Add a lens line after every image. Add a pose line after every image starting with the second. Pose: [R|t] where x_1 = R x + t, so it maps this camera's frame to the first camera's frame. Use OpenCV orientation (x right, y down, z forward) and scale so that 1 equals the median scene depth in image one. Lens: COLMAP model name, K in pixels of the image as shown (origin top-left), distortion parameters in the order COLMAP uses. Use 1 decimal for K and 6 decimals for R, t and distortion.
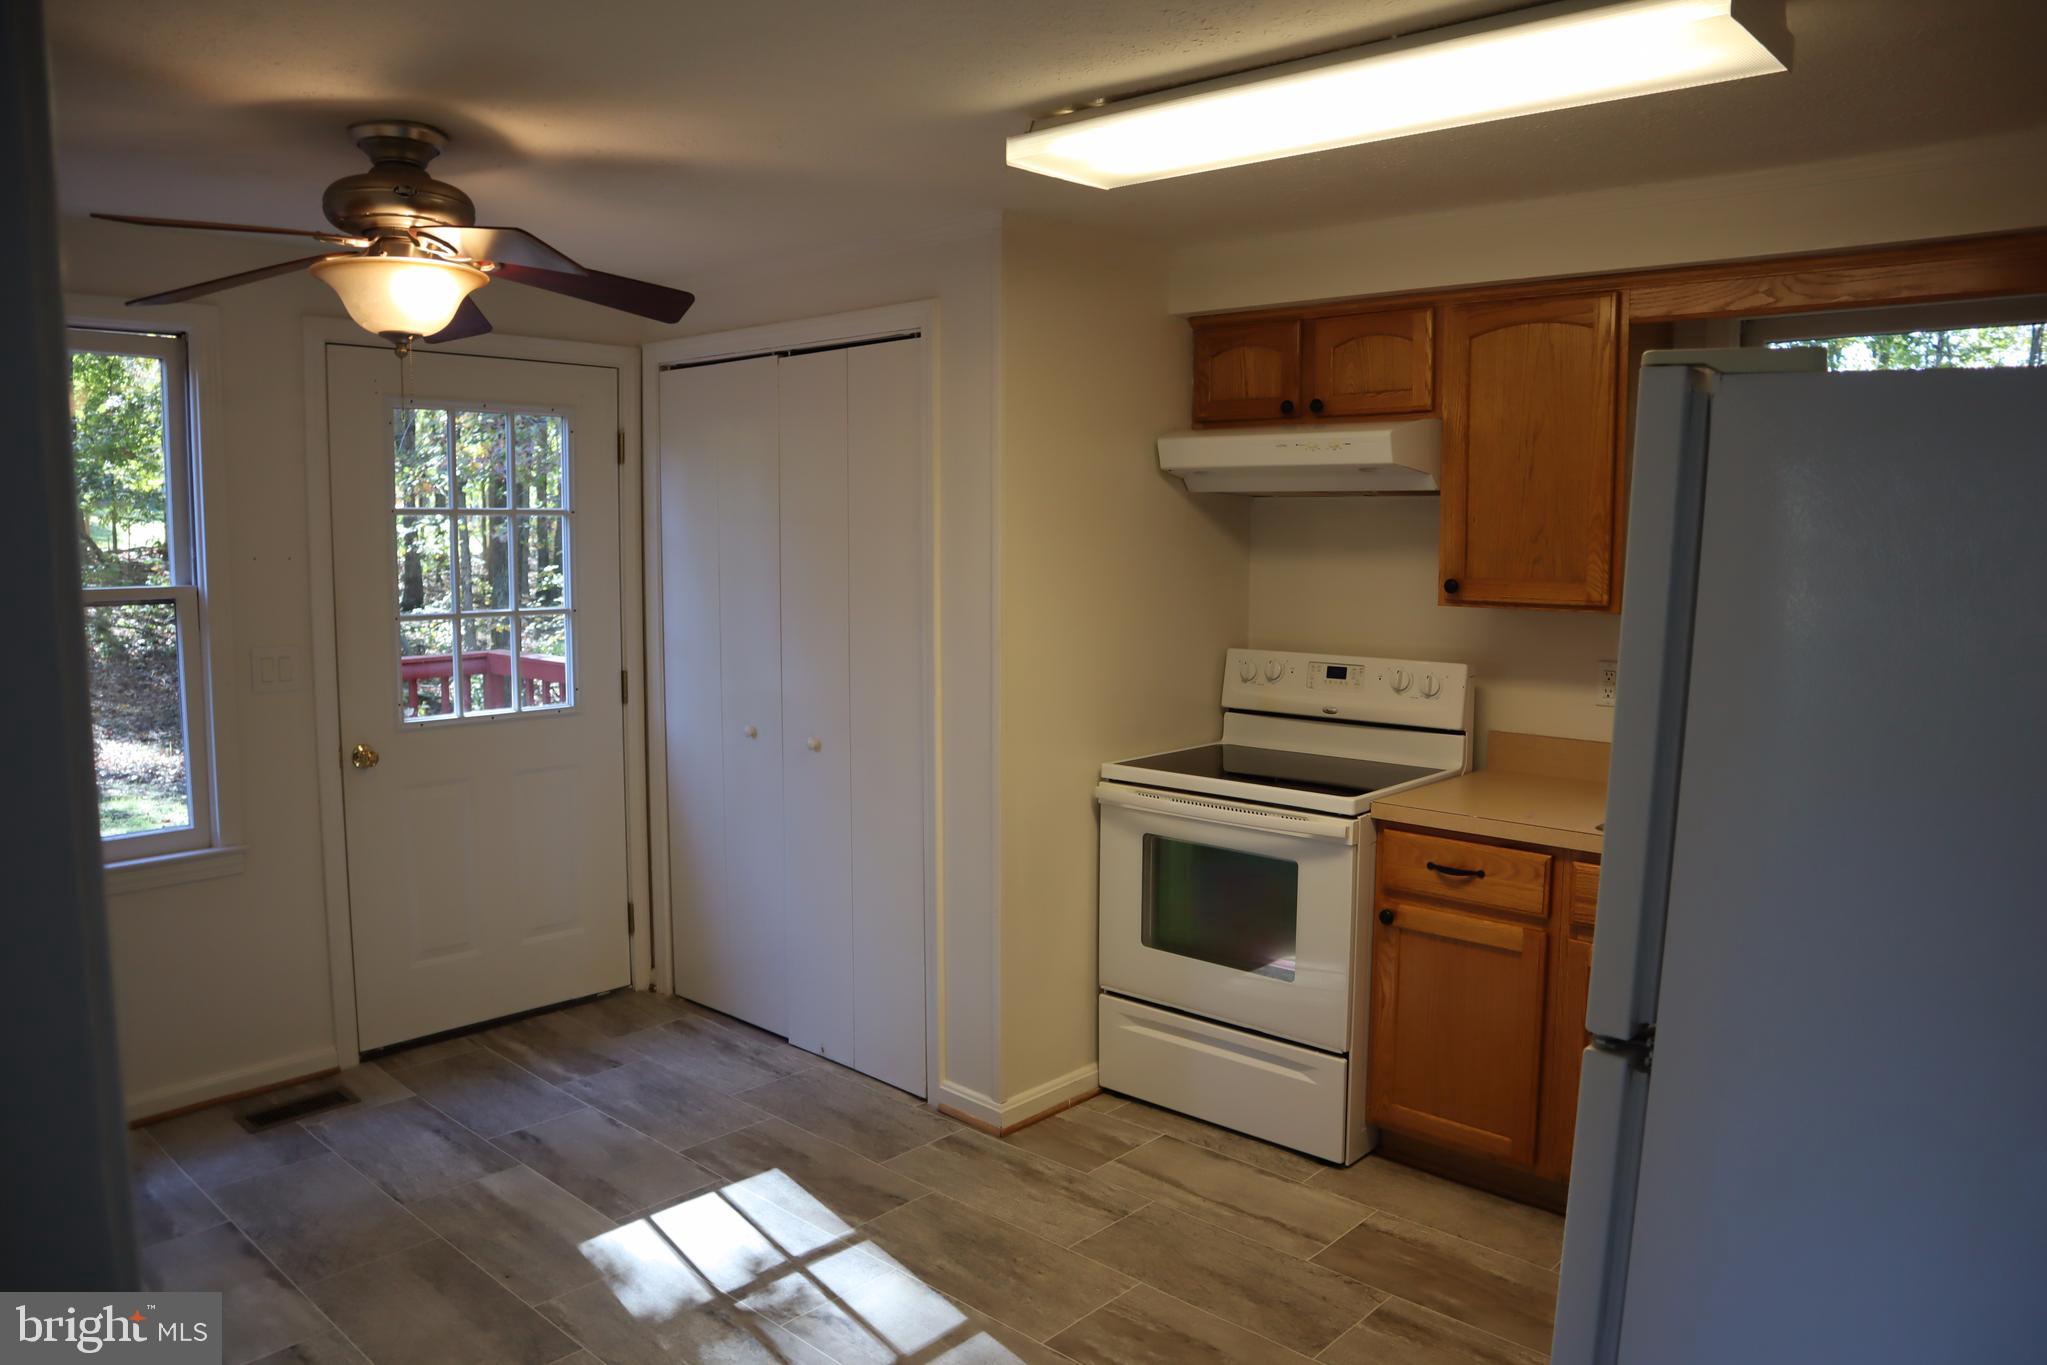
lens RADIAL K [[1473.6, 0, 1025.0], [0, 1473.6, 683.0], [0, 0, 1]] dist [-0.039178, -0.001270]
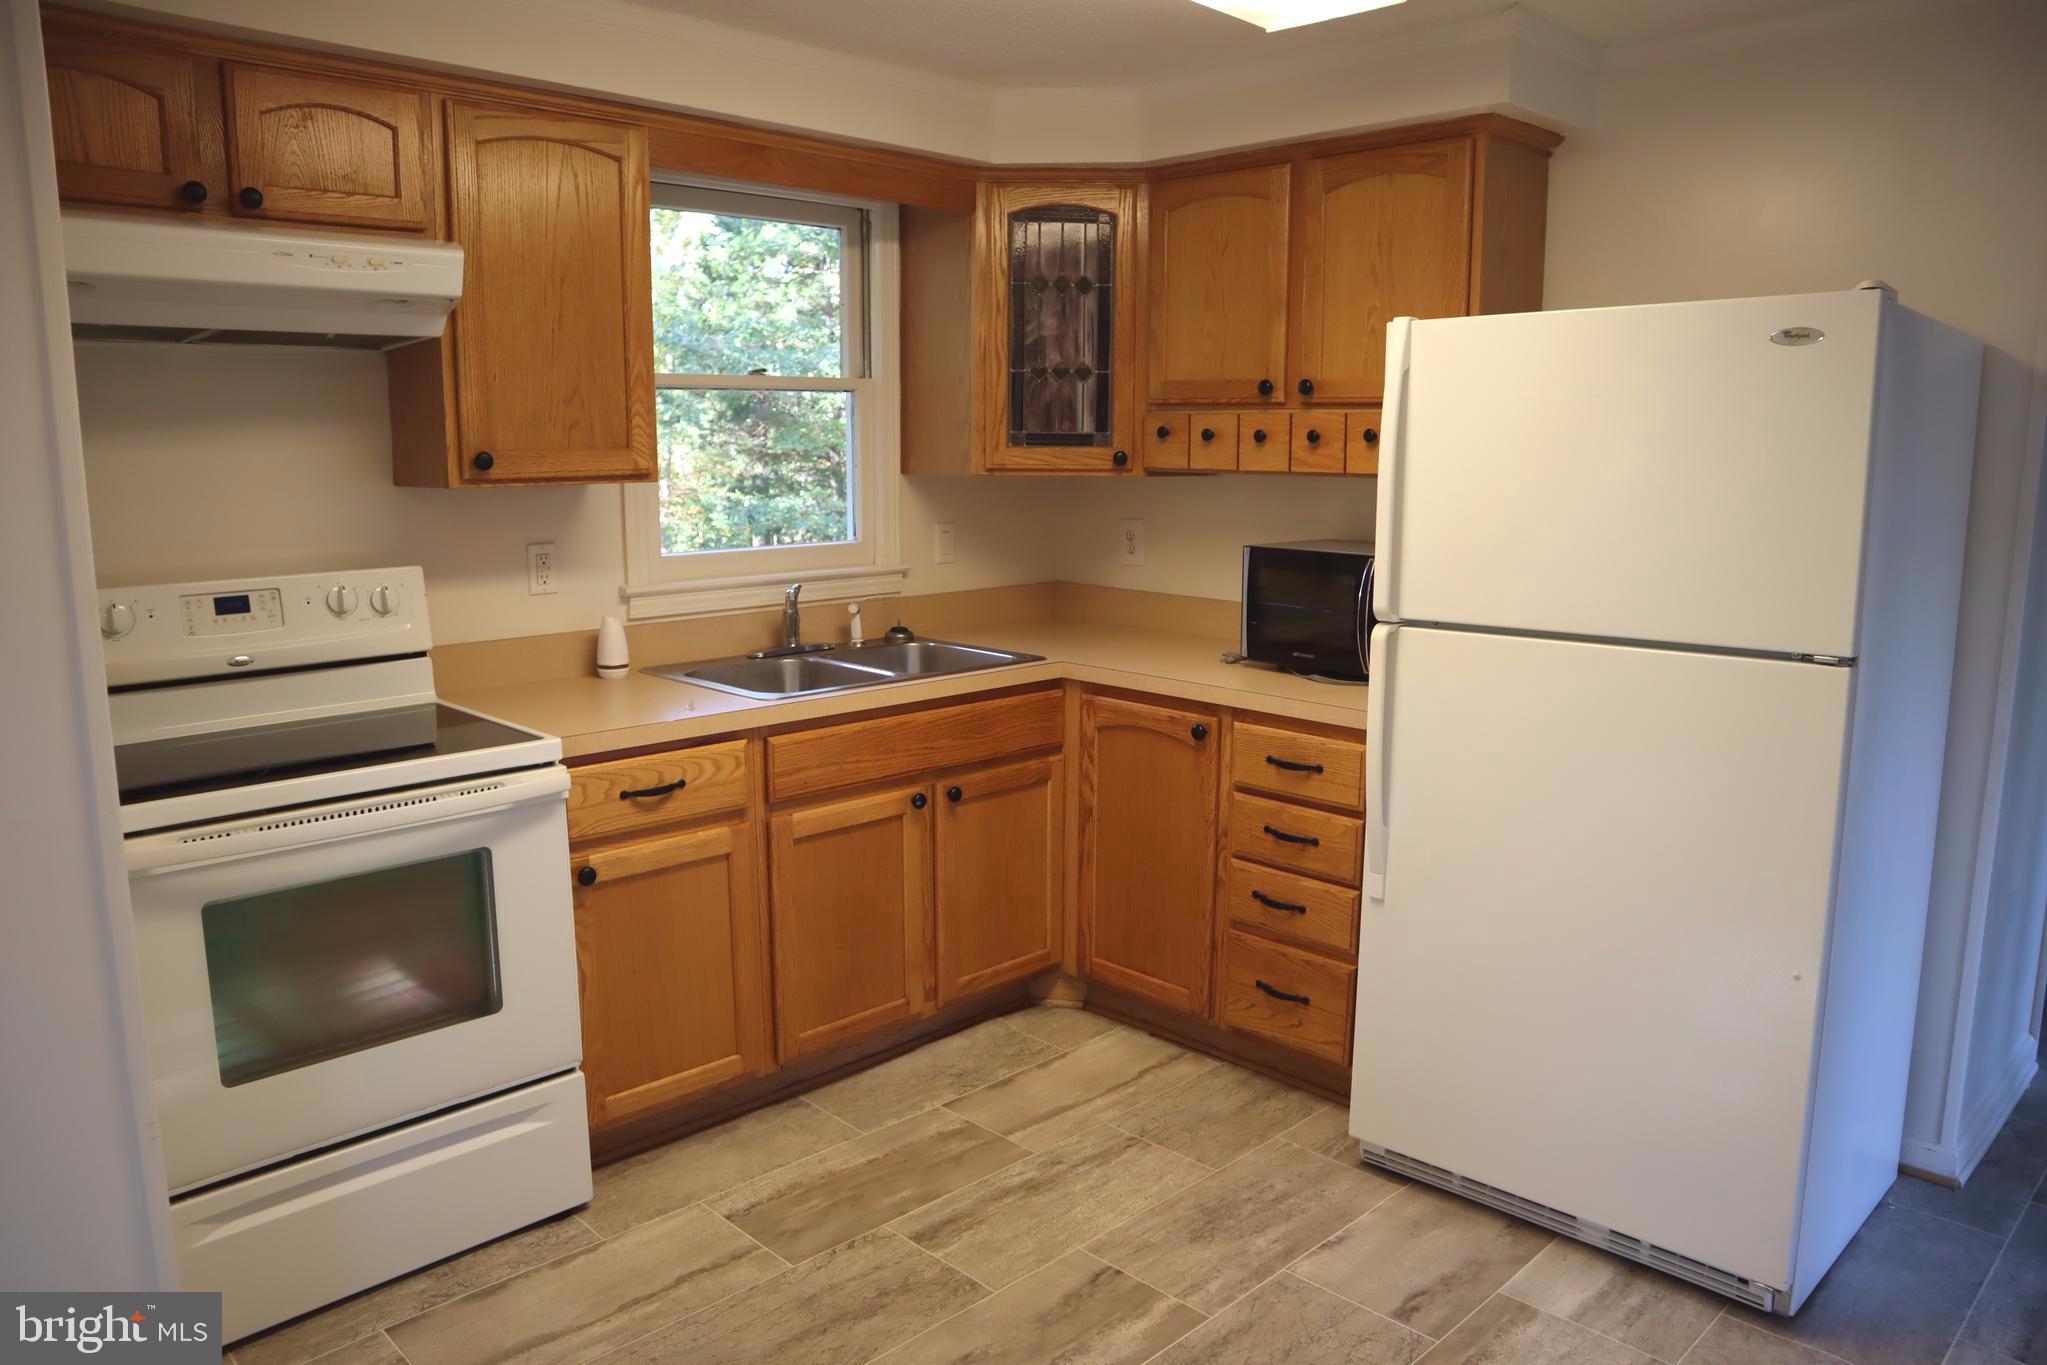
lens RADIAL K [[1473.6, 0, 1025.1], [0, 1473.6, 681.7], [0, 0, 1]] dist [-0.039178, -0.001270]
pose [[0.054637, -0.167803, 0.984305, -0.503502], [0.115301, 0.980244, 0.160711, -0.044174], [-0.991827, 0.104711, 0.072905, 0.691321]]
